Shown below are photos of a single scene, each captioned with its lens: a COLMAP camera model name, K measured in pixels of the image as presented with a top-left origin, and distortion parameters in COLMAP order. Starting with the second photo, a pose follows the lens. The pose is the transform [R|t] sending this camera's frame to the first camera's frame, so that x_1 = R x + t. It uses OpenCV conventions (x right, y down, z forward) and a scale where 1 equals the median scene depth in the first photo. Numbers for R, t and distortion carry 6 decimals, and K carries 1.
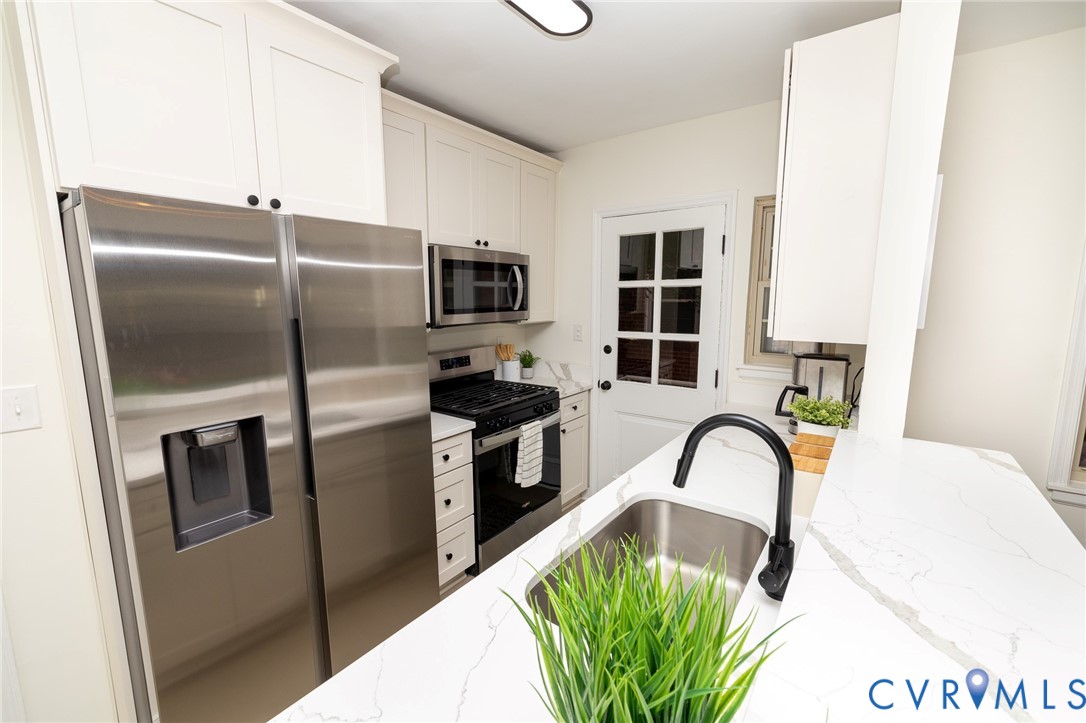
lens RADIAL K [[449.5, 0, 541.7], [0, 449.5, 358.7], [0, 0, 1]] dist [0.000750, 0.000149]
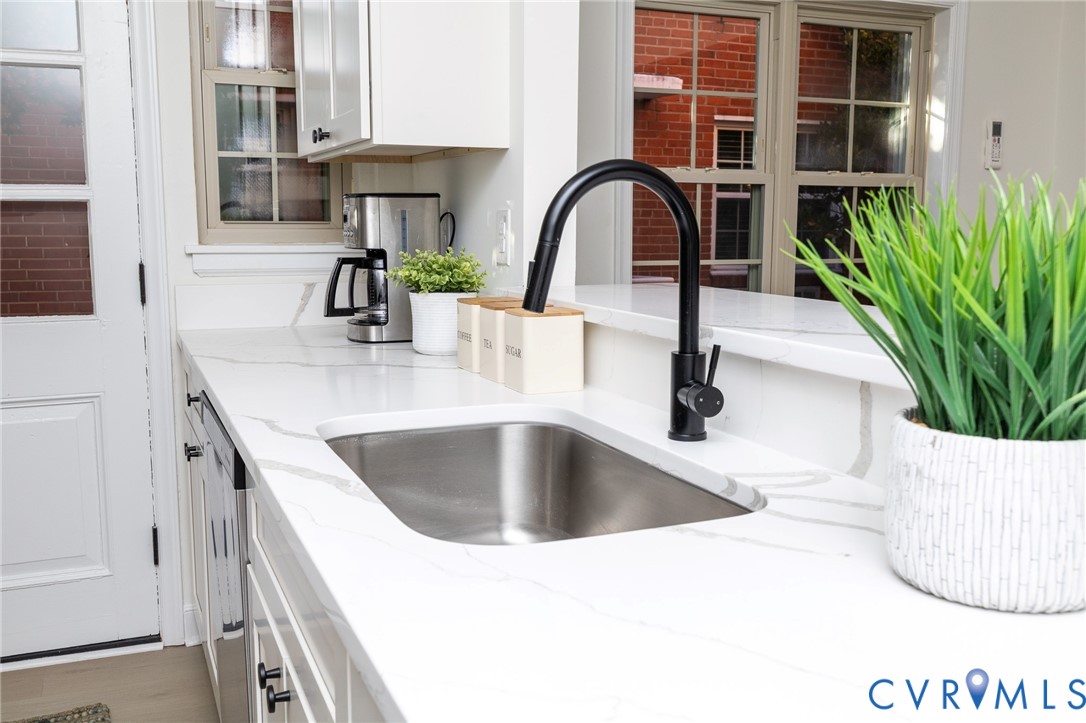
lens RADIAL K [[1065.6, 0, 557.7], [0, 1065.6, 364.3], [0, 0, 1]] dist [0.005316, -0.003287]
pose [[0.509408, -0.115197, 0.852780, -0.293661], [0.117014, 0.991067, 0.063979, 0.098957], [-0.852532, 0.067196, 0.518337, 0.110107]]
